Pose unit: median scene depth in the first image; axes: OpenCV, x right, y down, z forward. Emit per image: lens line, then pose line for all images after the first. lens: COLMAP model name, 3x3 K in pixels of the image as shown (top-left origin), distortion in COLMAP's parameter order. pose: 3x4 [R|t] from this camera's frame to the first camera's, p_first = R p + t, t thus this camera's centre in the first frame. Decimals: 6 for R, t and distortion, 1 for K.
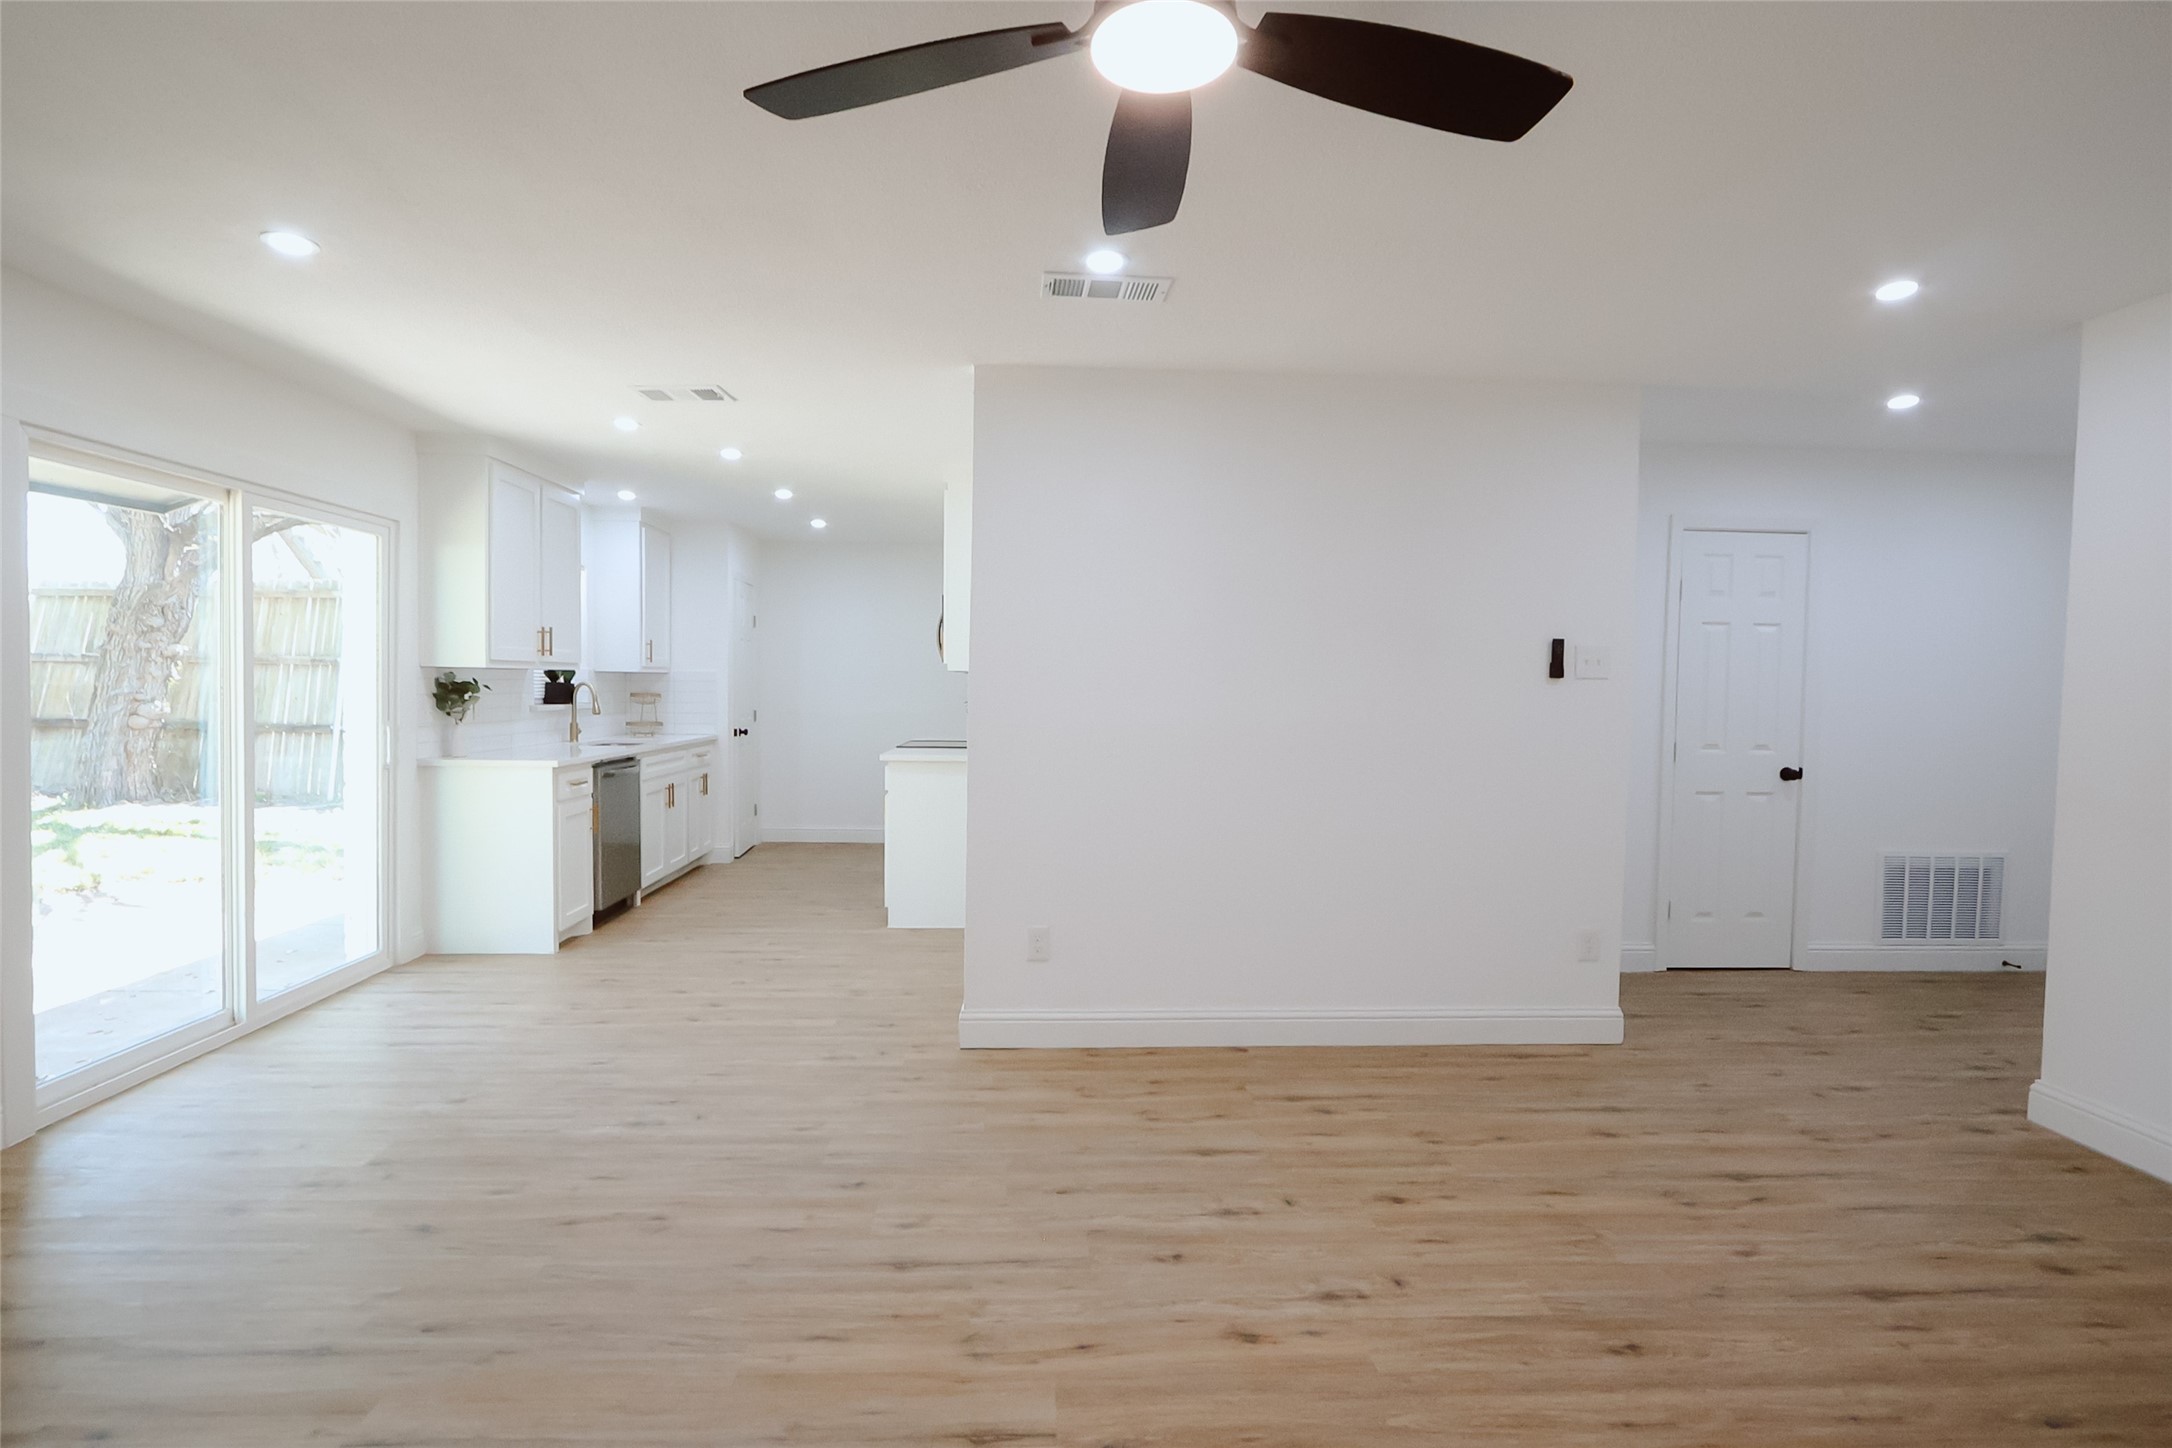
lens RADIAL K [[1047.5, 0, 1076.5], [0, 1047.5, 708.6], [0, 0, 1]] dist [-0.013100, 0.001036]
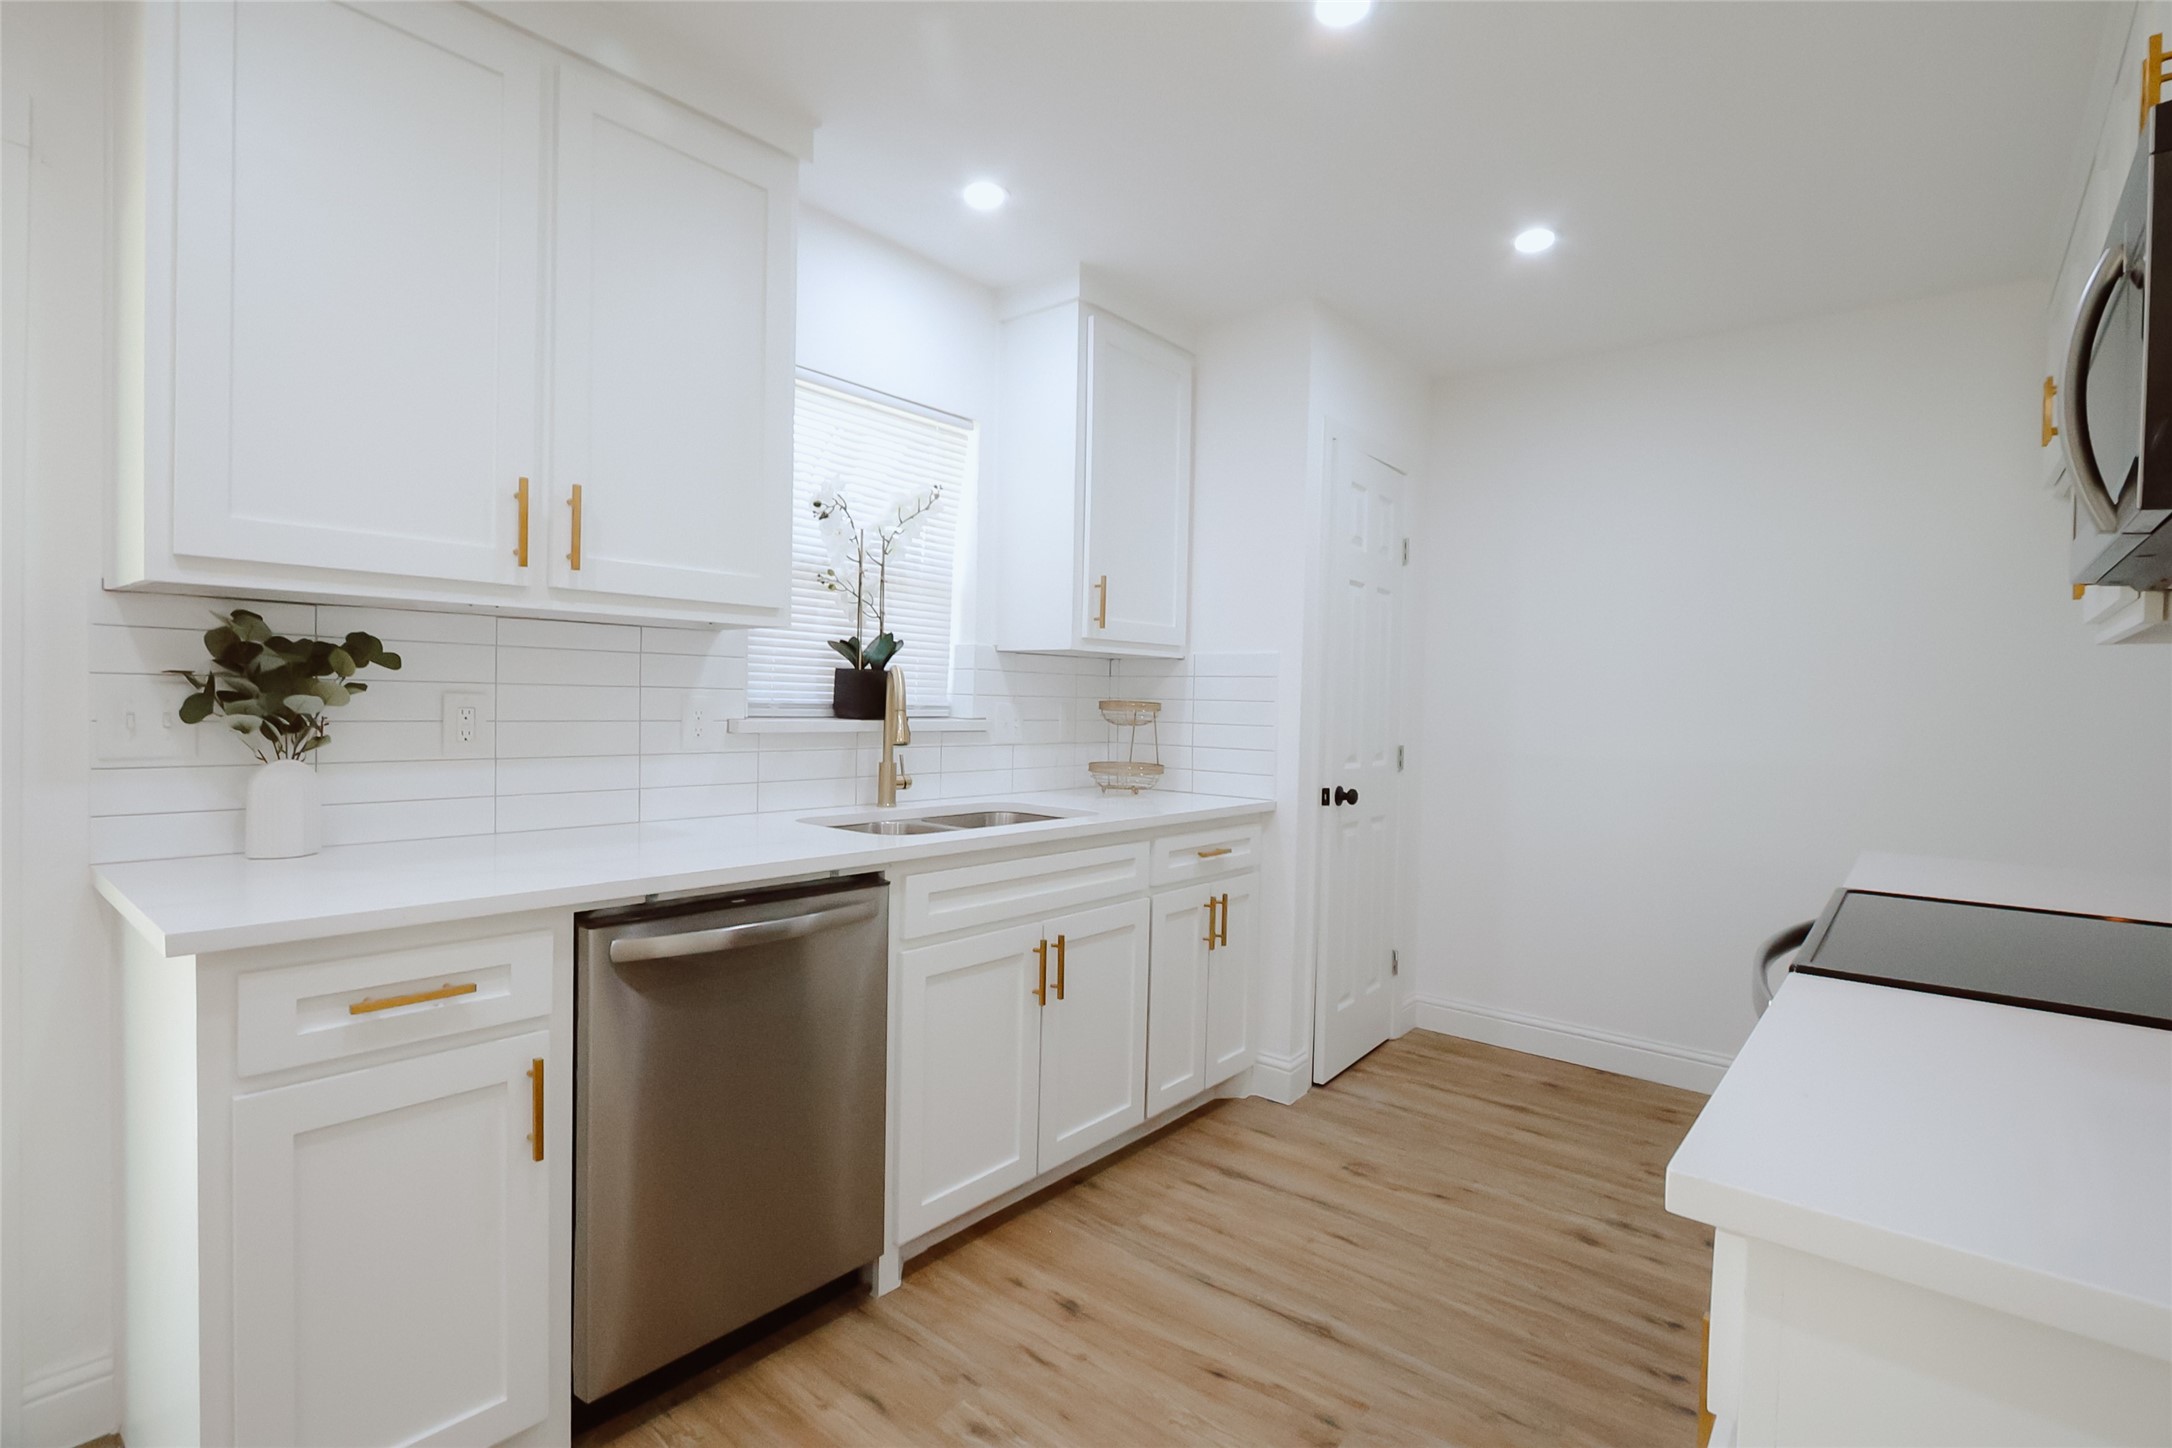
lens RADIAL K [[1034.6, 0, 1056.0], [0, 1034.6, 724.1], [0, 0, 1]] dist [-0.012087, 0.000146]
pose [[0.720954, 0.023583, -0.692581, -0.160482], [-0.031073, 0.999516, 0.001688, -0.006315], [0.692286, 0.020303, 0.721338, 0.884436]]
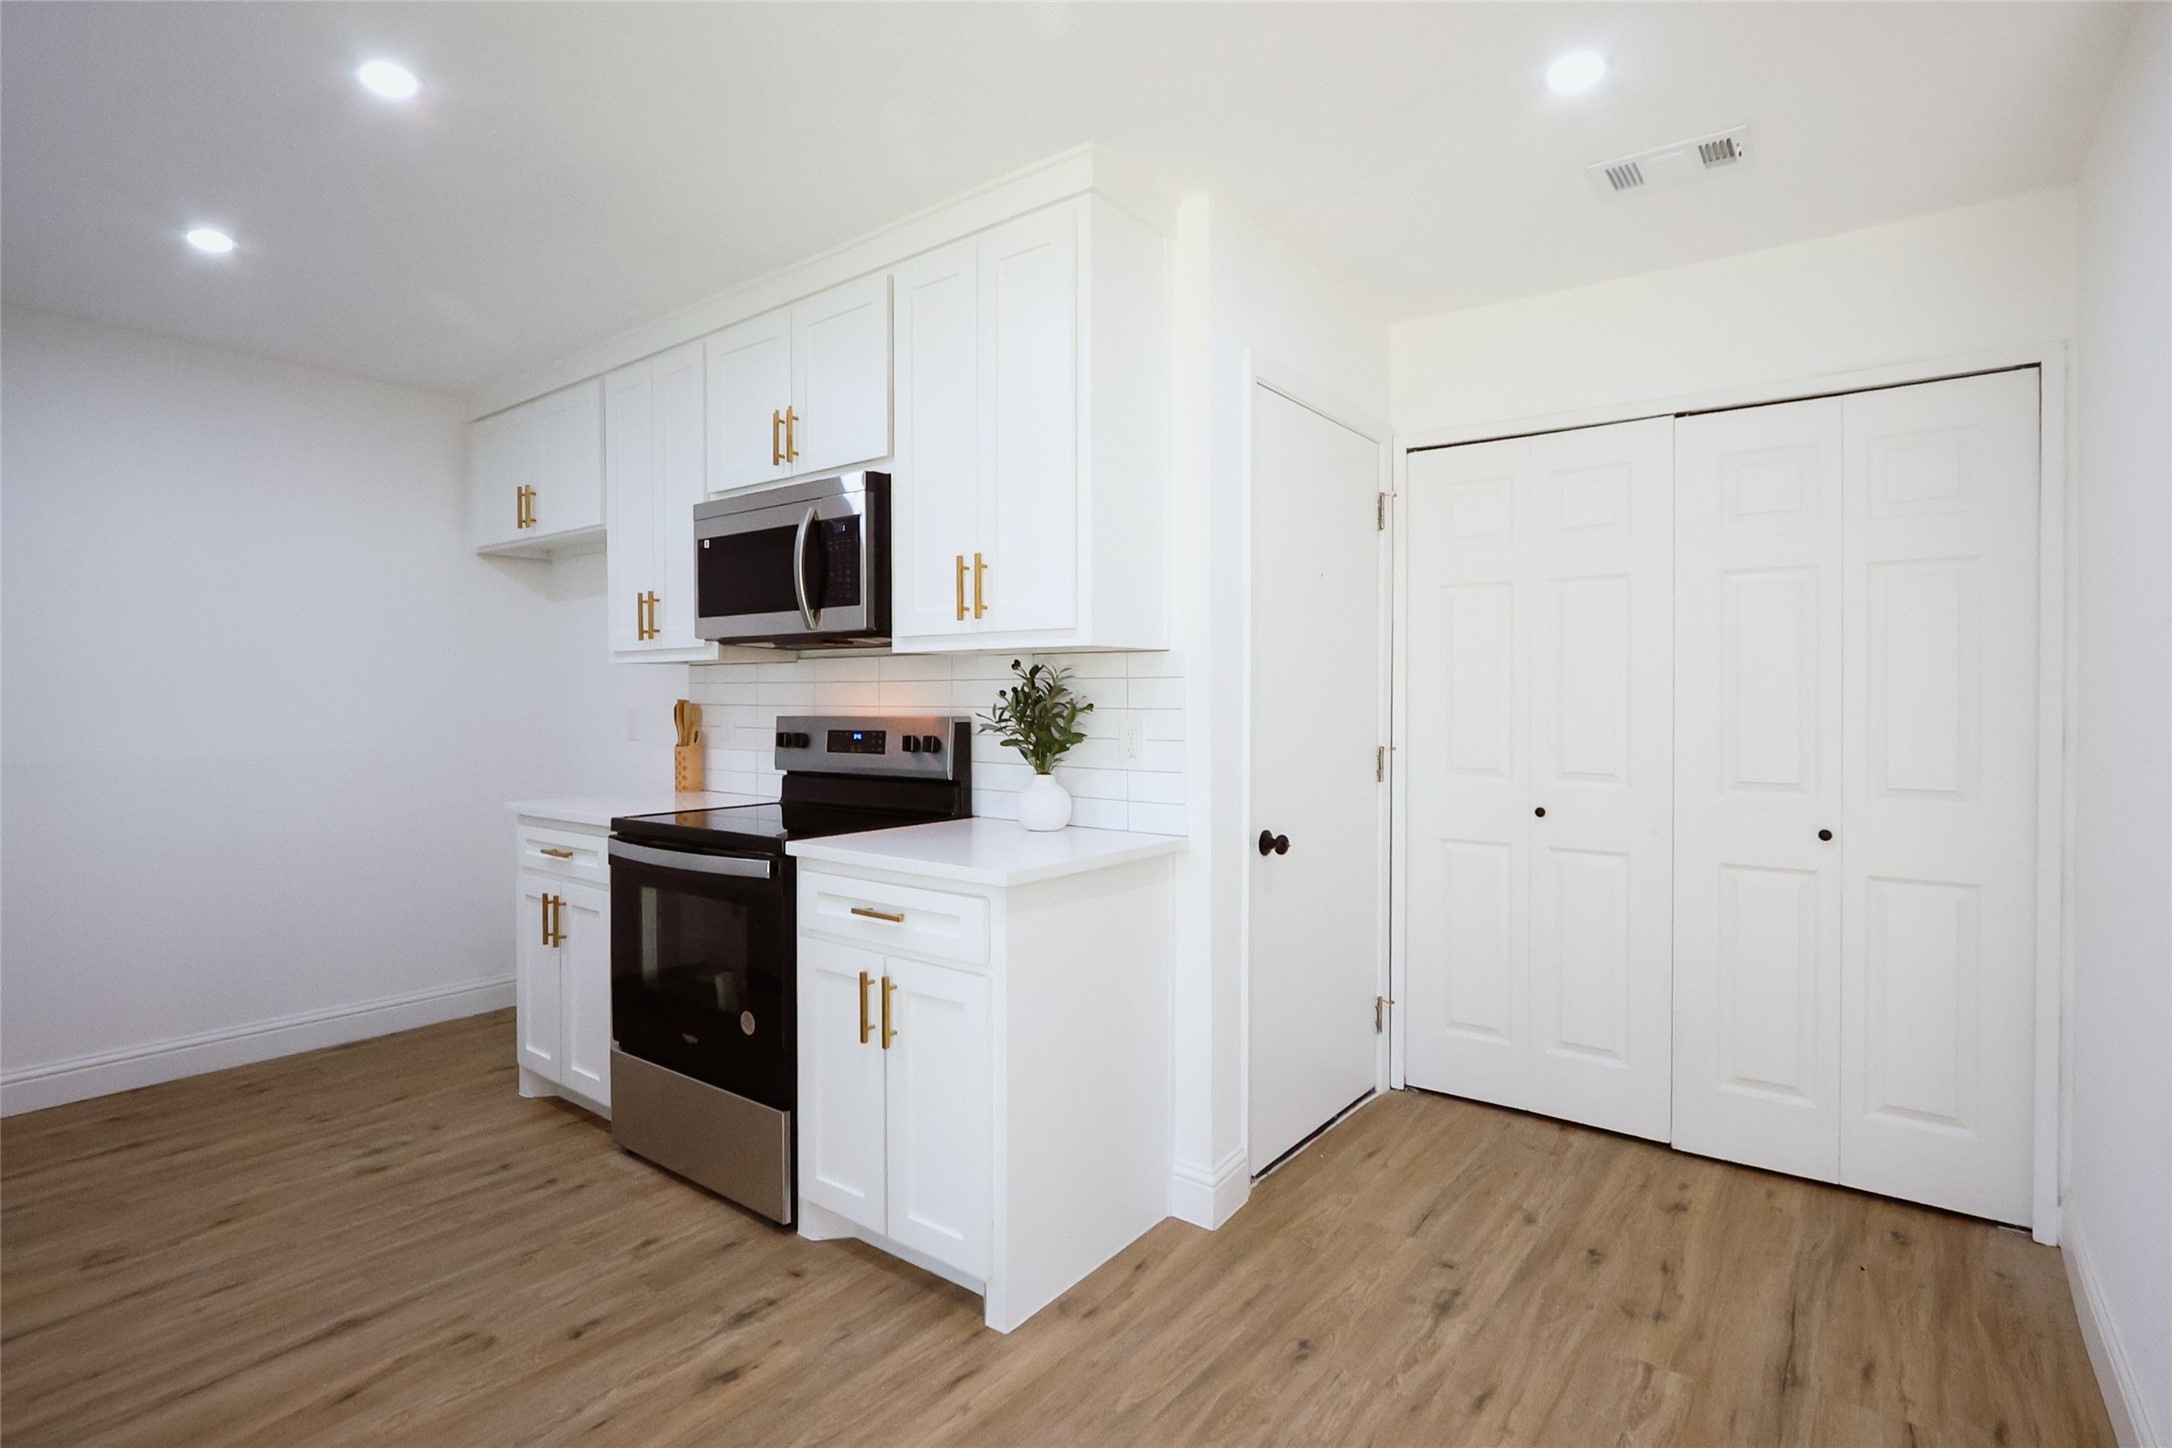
lens RADIAL K [[1047.5, 0, 1076.5], [0, 1047.5, 708.6], [0, 0, 1]] dist [-0.013100, 0.001036]
pose [[0.651526, -0.019235, 0.758382, -0.455339], [0.023916, 0.999702, 0.004809, -0.014241], [-0.758249, 0.015004, 0.651792, 0.763235]]
